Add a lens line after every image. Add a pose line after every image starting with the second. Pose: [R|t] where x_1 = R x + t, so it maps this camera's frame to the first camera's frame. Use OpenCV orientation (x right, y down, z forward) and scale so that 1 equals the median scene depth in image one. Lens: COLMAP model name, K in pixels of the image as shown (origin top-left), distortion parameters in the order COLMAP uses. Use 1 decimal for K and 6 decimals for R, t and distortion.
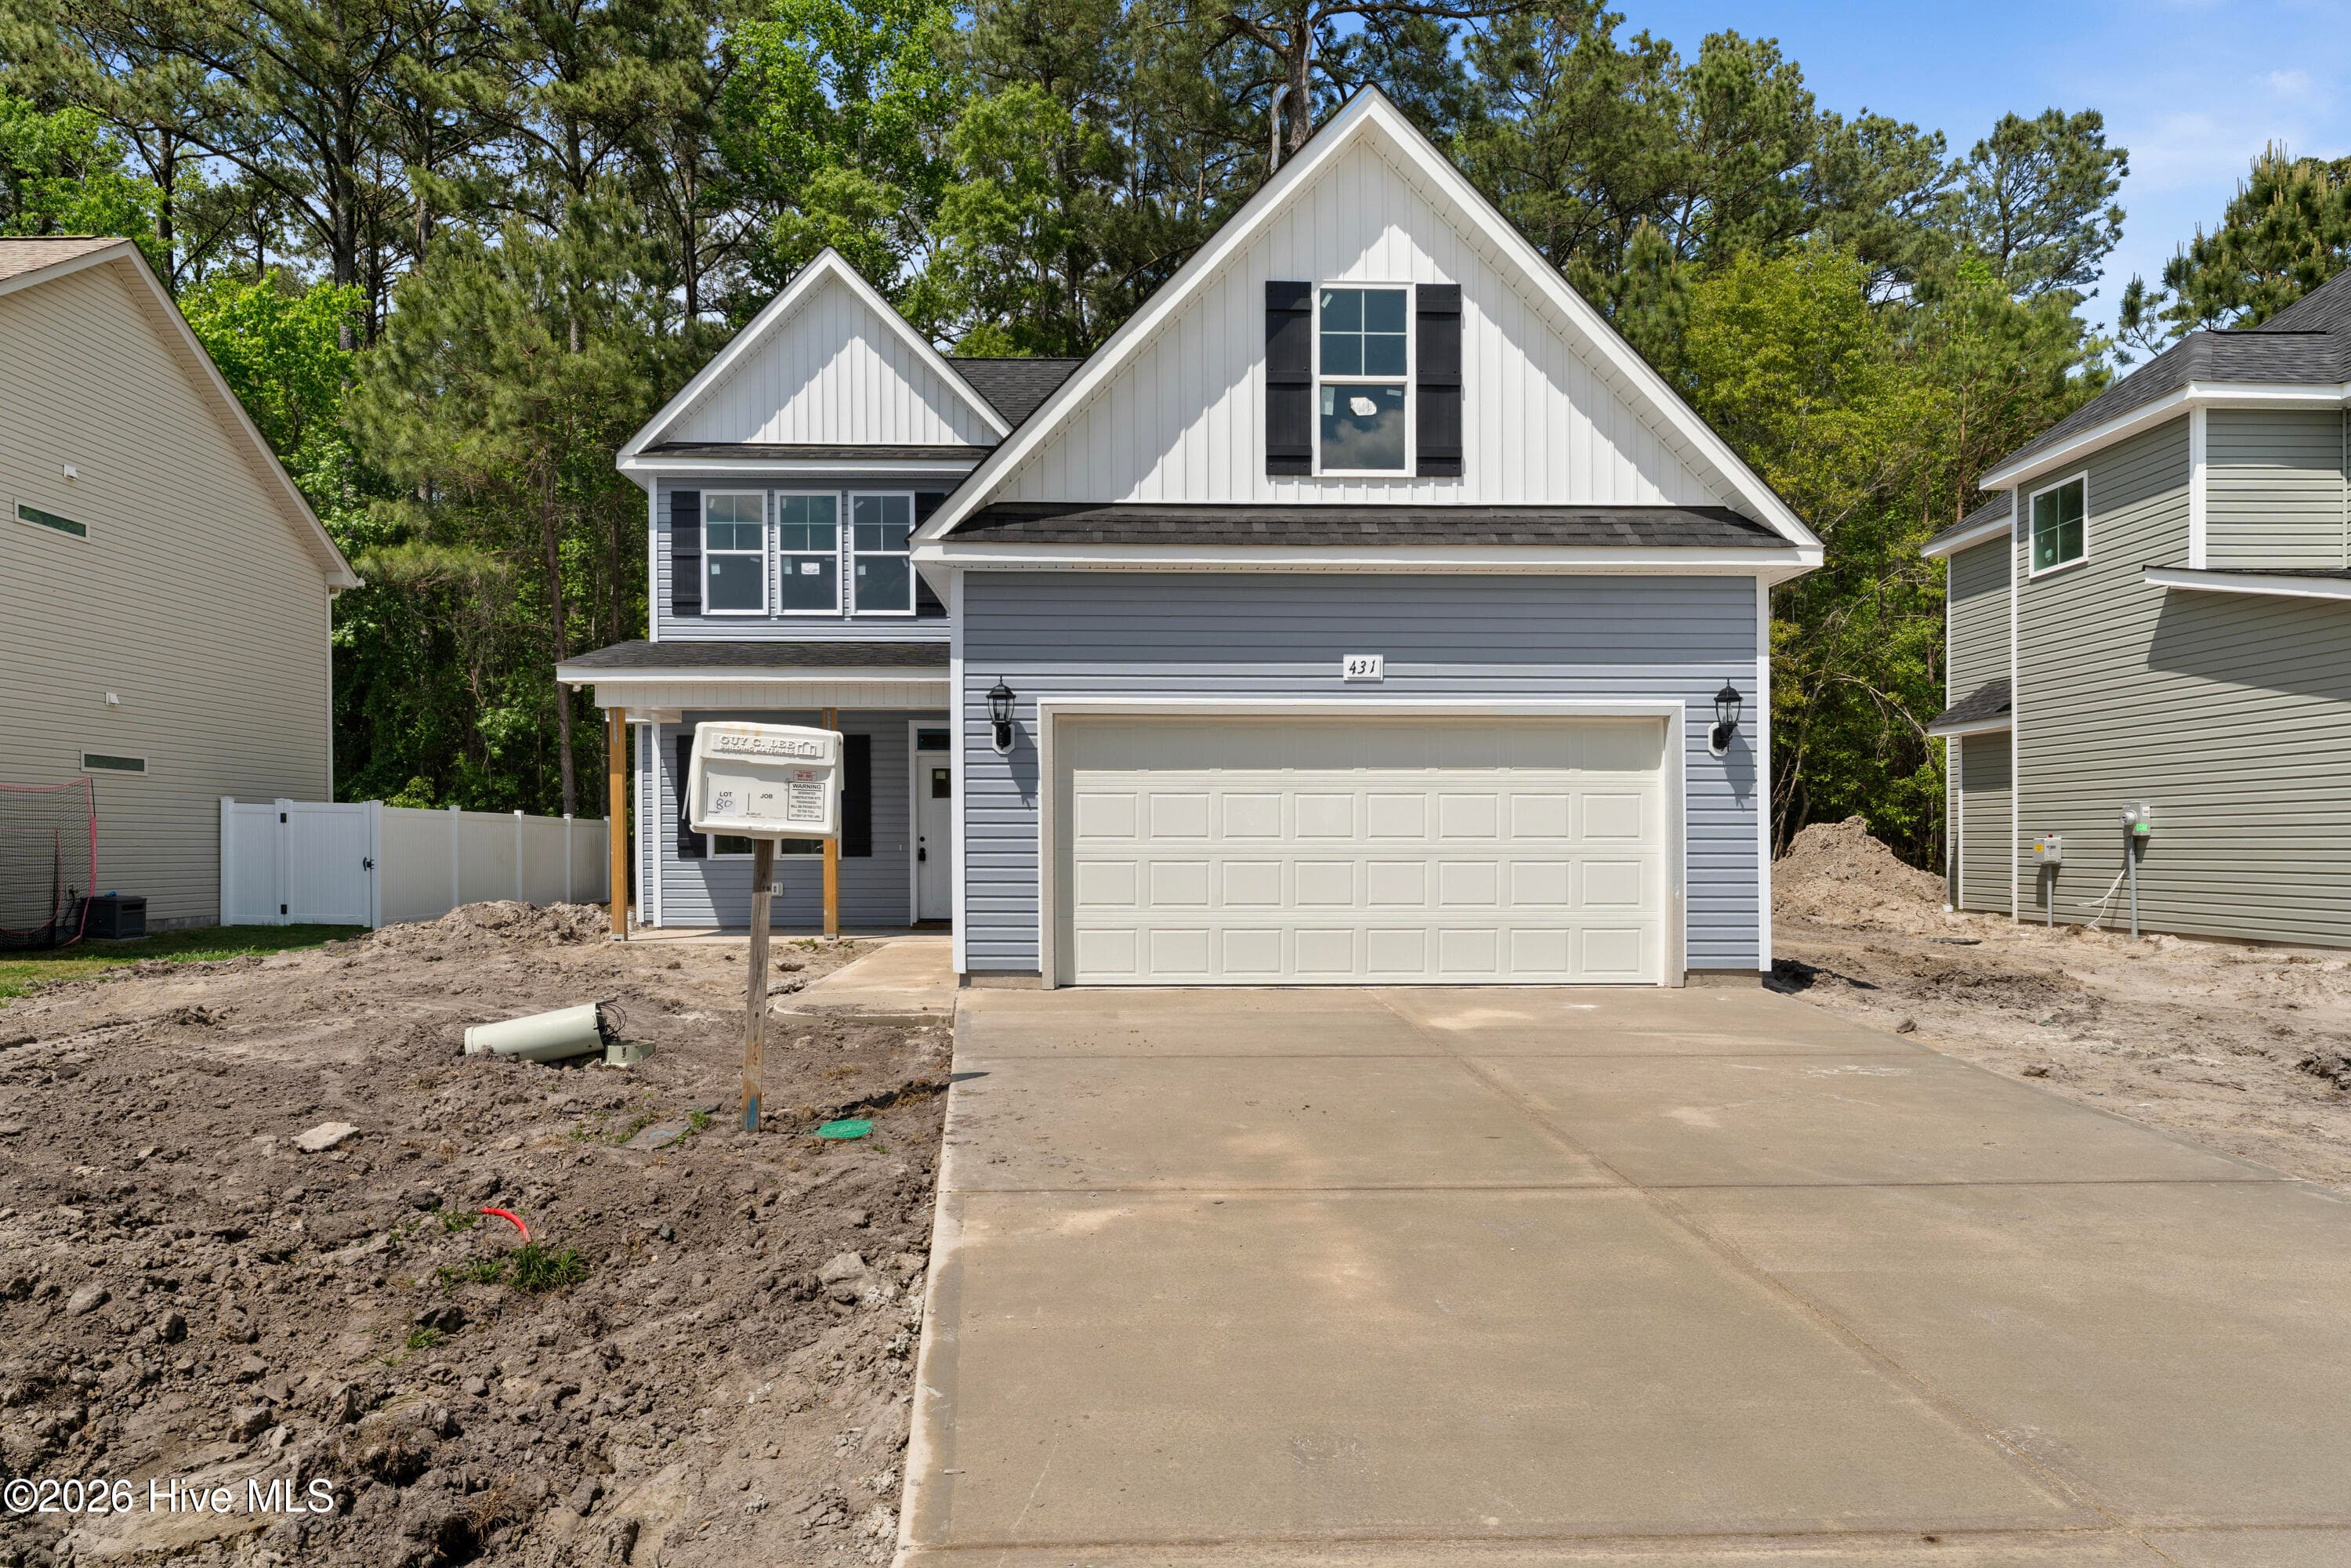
lens RADIAL K [[1365.3, 0, 1154.6], [0, 1365.3, 870.2], [0, 0, 1]] dist [-0.010047, 0.001549]
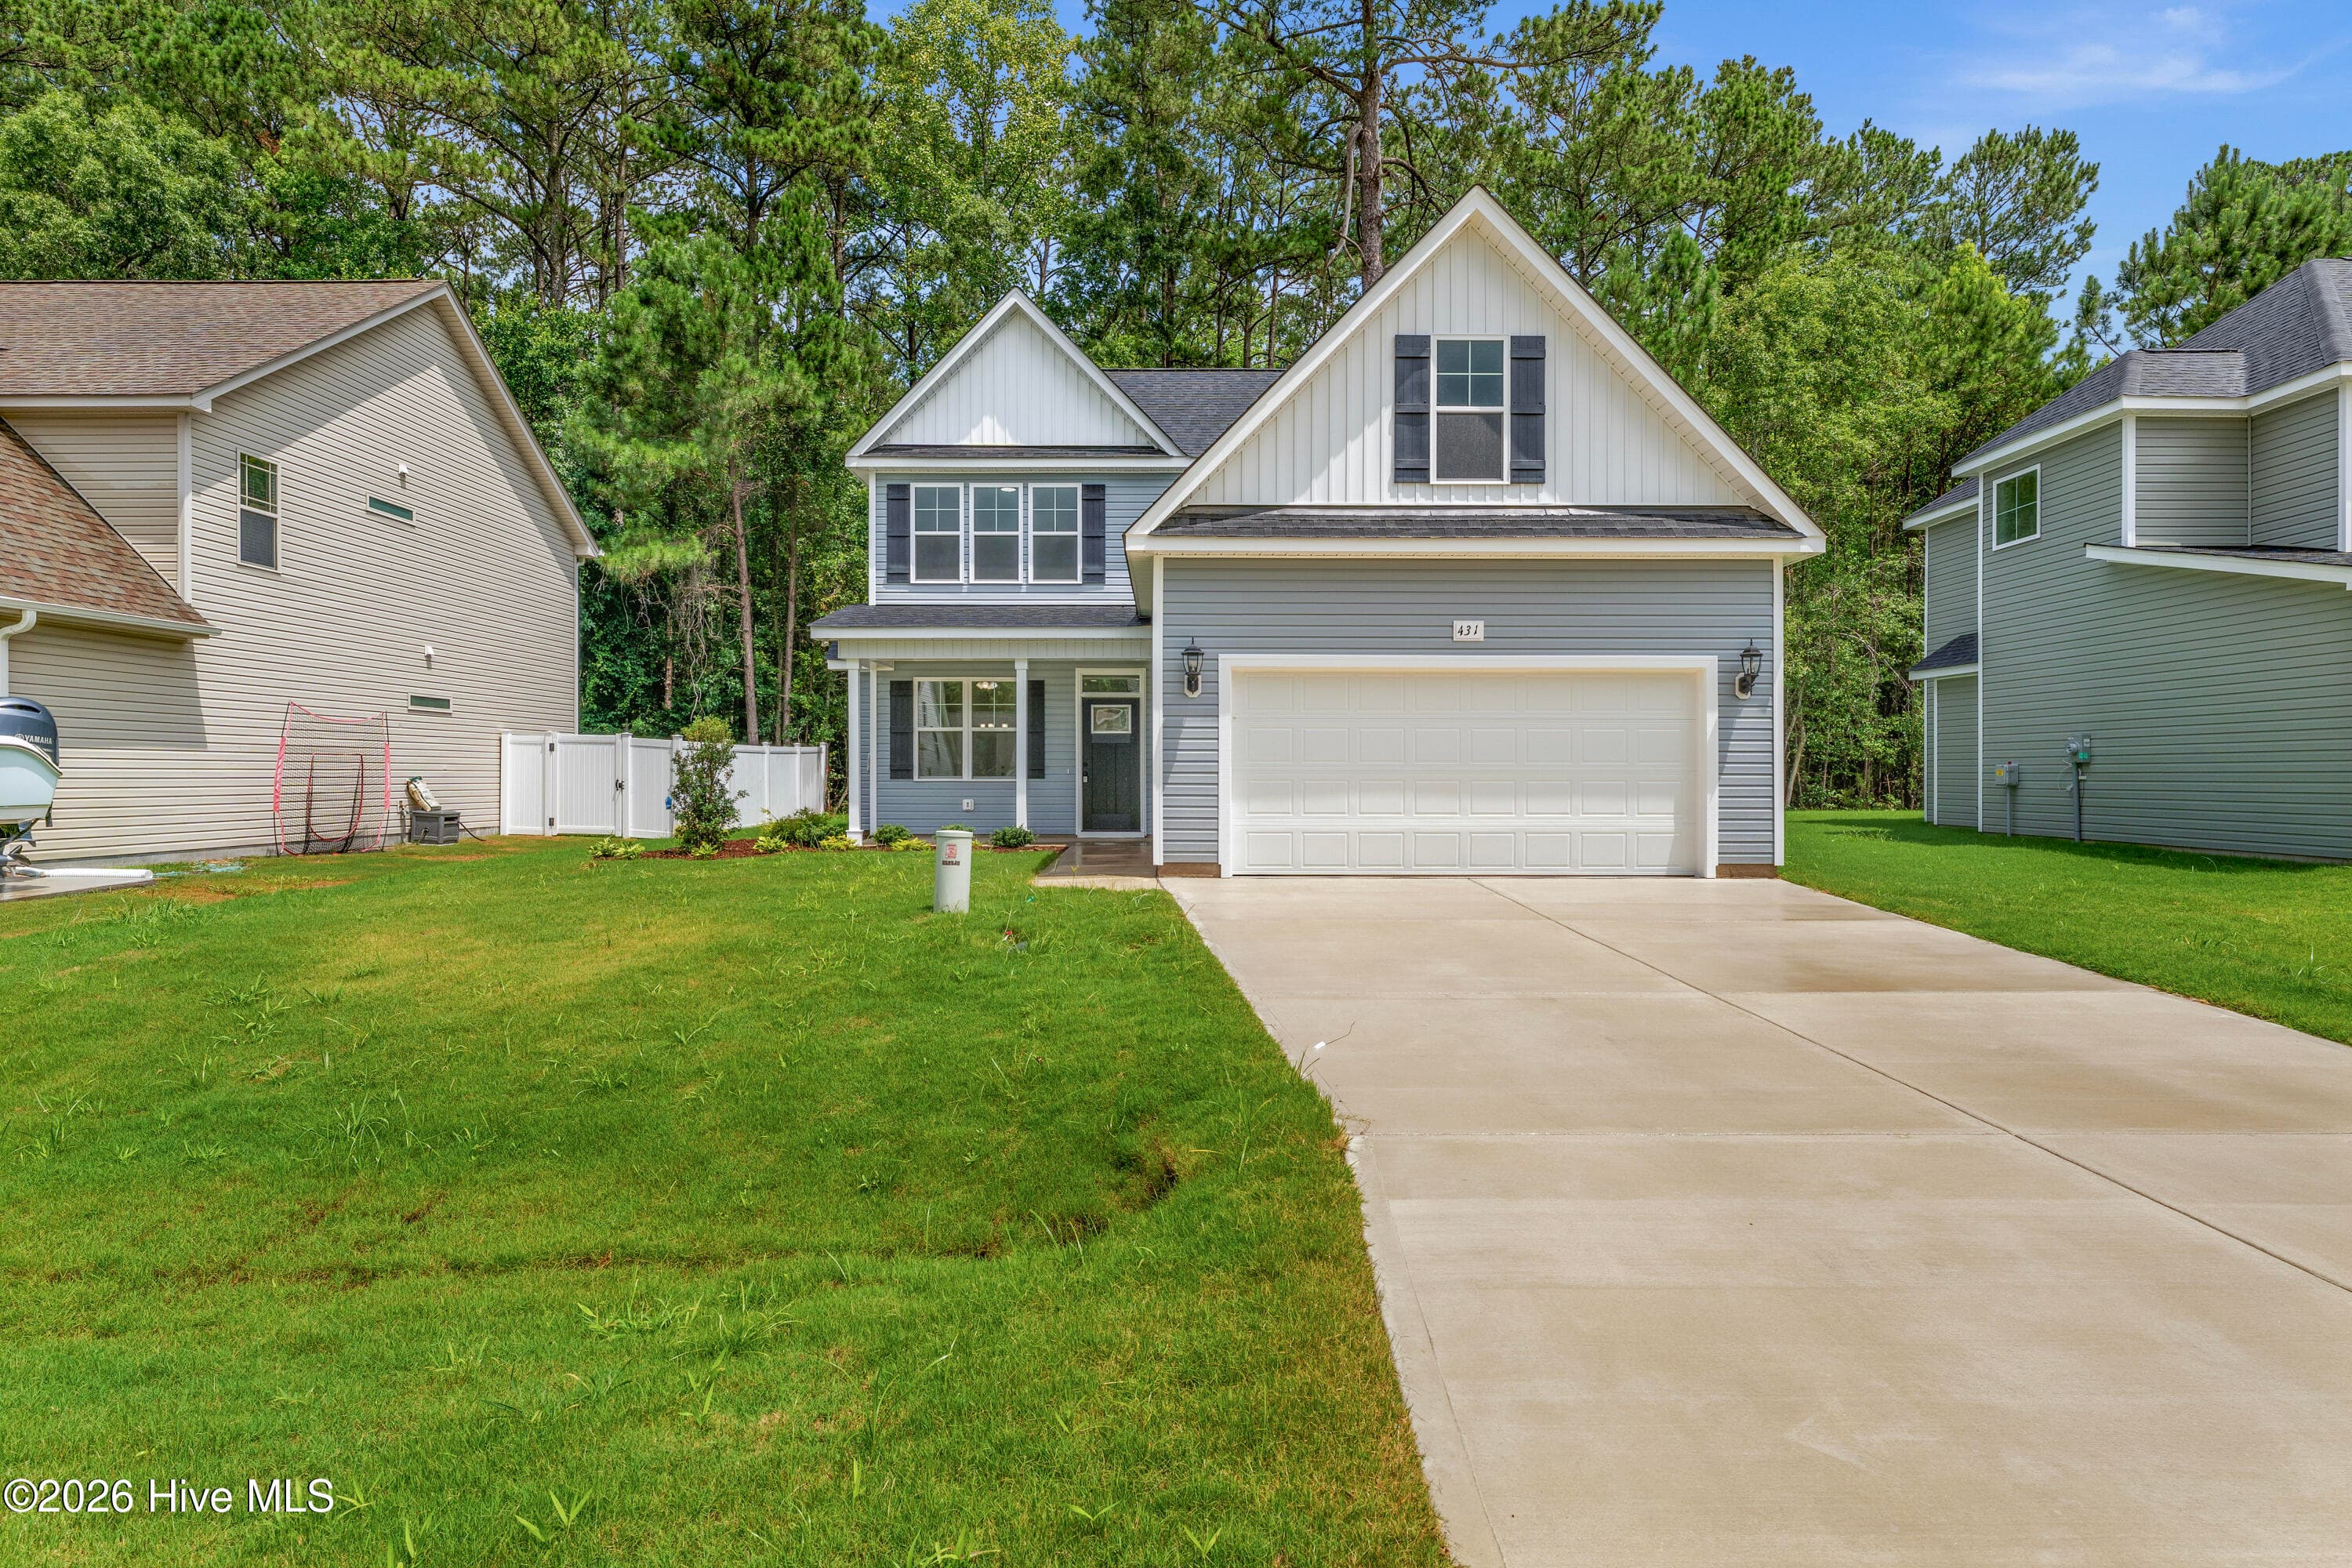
lens RADIAL K [[1229.3, 0, 1179.0], [0, 1229.3, 794.9], [0, 0, 1]] dist [-0.013390, 0.003830]
pose [[0.999739, 0.001824, -0.022768, -0.095402], [-0.001867, 0.999996, -0.001896, 0.011075], [0.022764, 0.001938, 0.999739, -0.176312]]
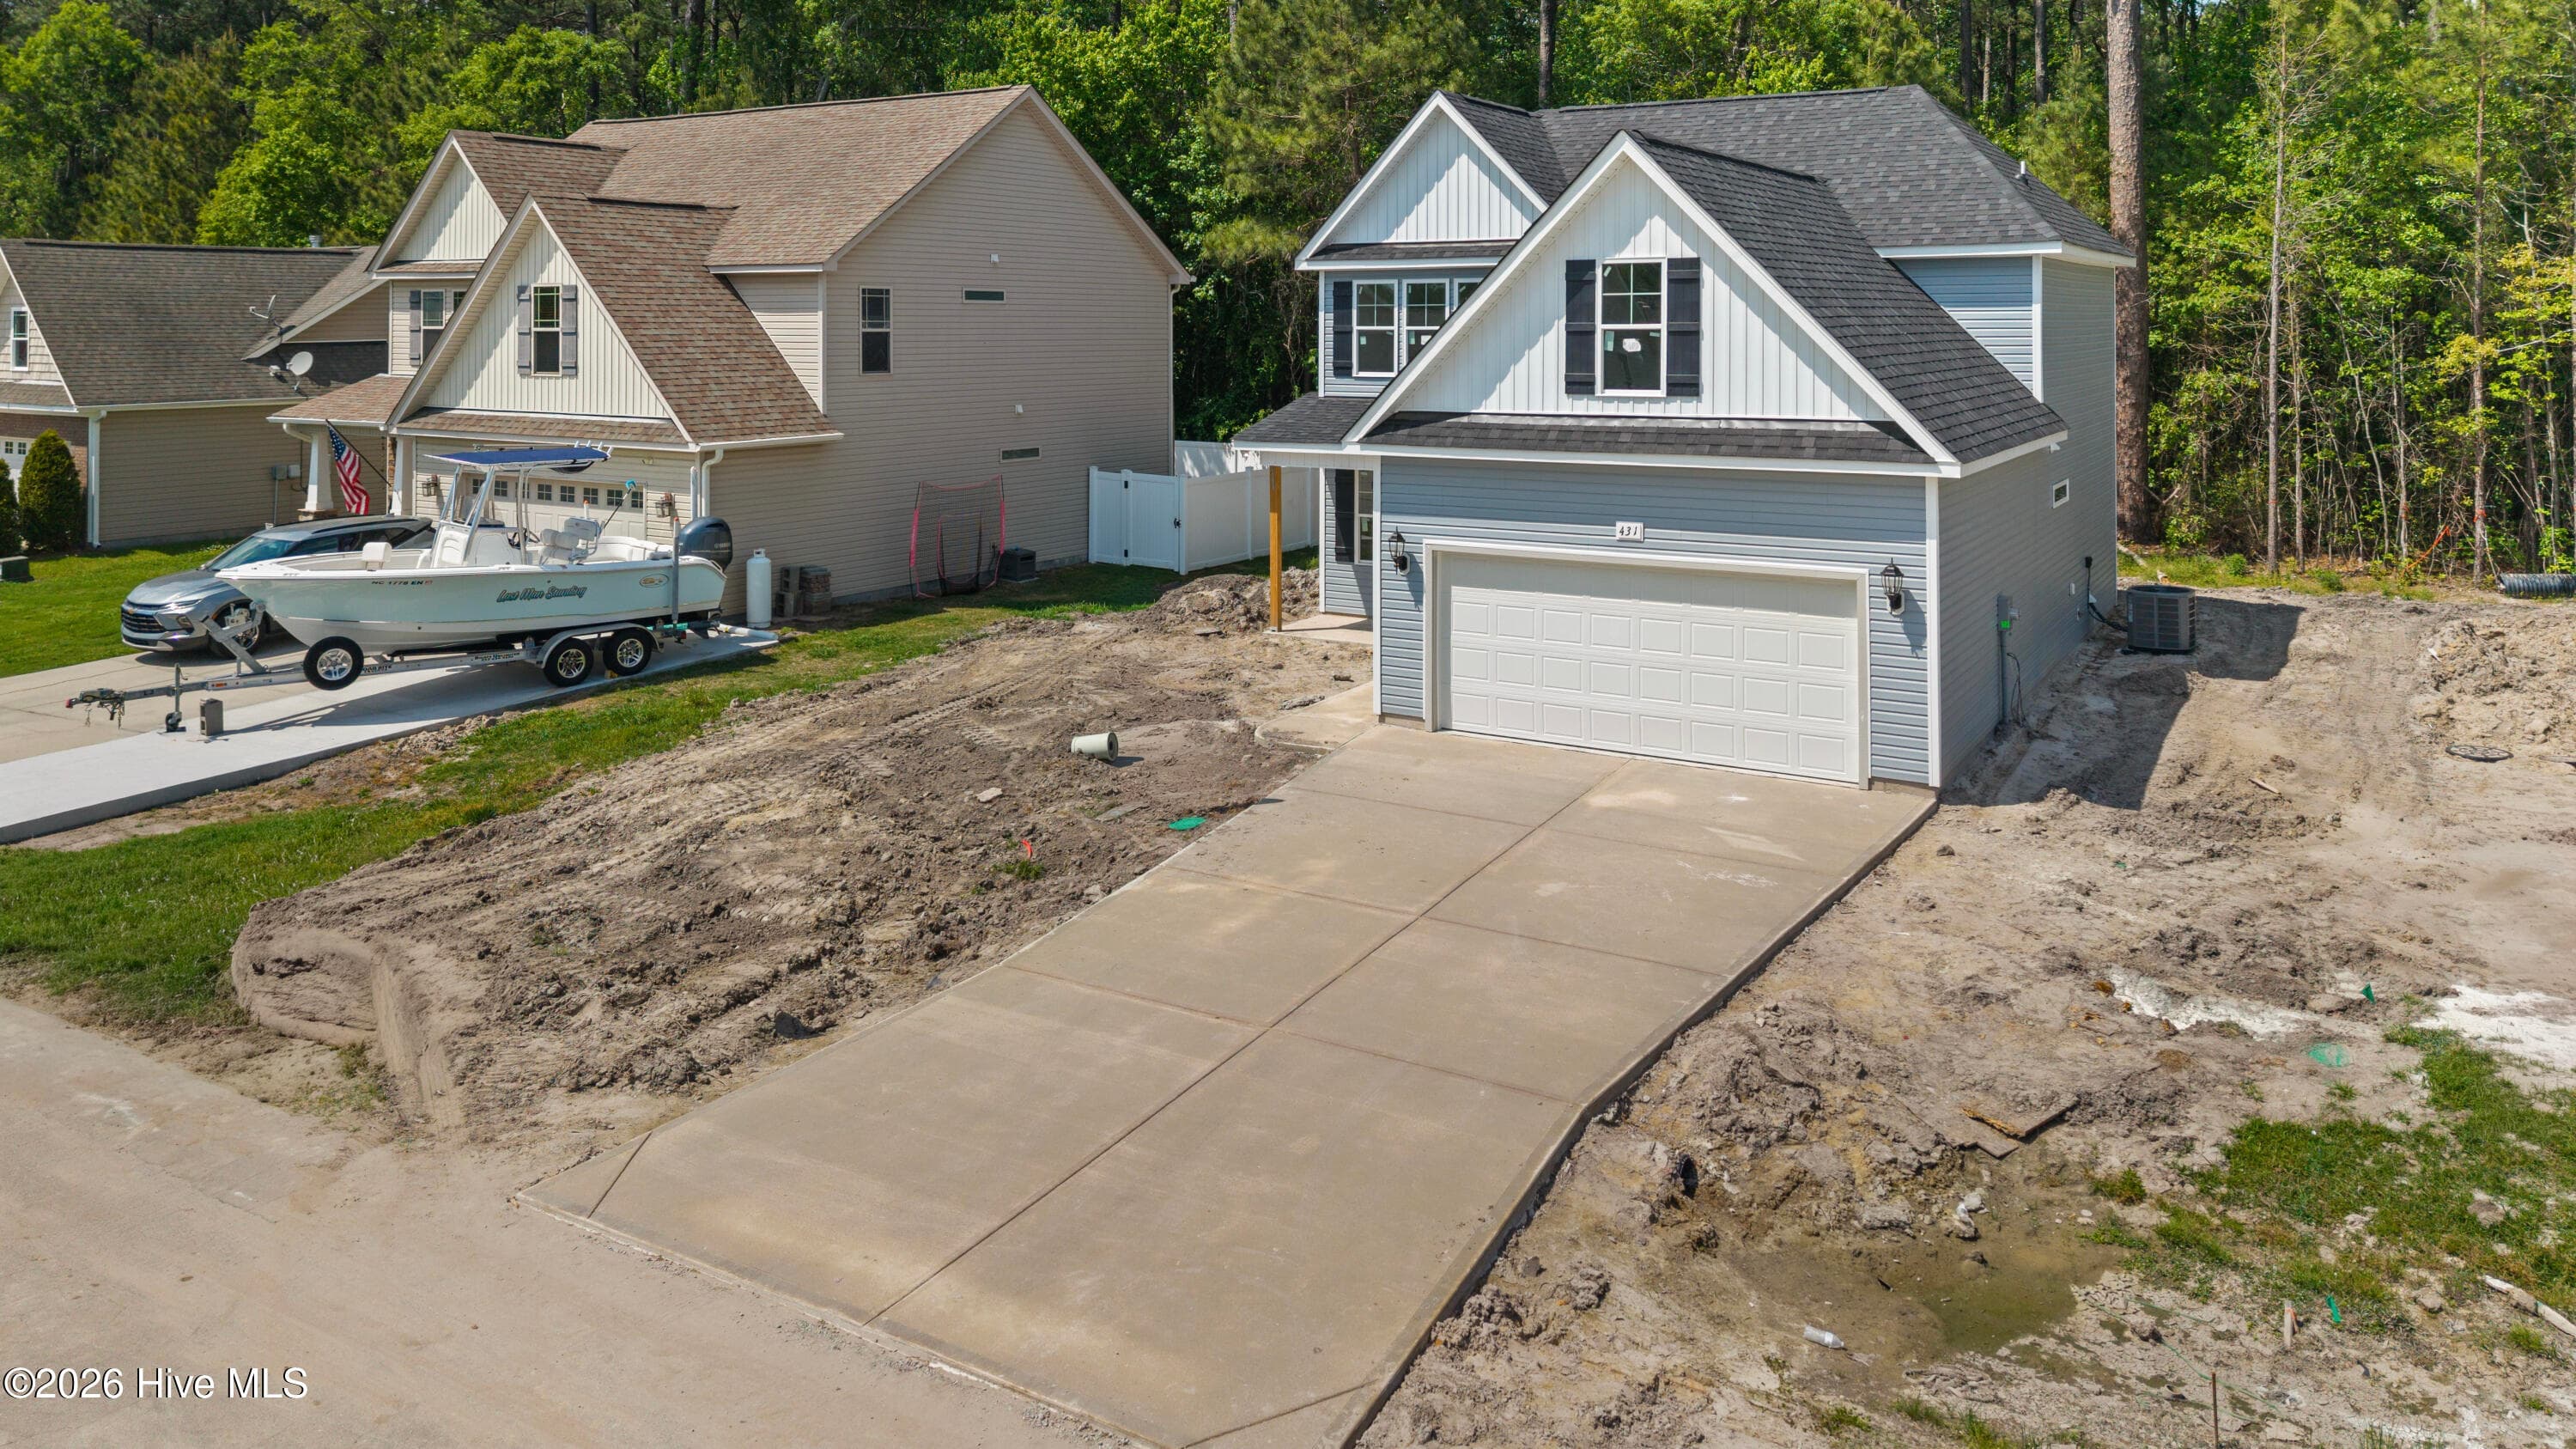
lens RADIAL K [[1802.8, 0, 1268.4], [0, 1802.8, 349.4], [0, 0, 1]] dist [0.024241, -0.023497]
pose [[0.833348, 0.006087, -0.552715, 0.858859], [-0.007428, 0.999972, -0.000187, -0.328335], [0.552699, 0.004262, 0.833370, -0.750616]]
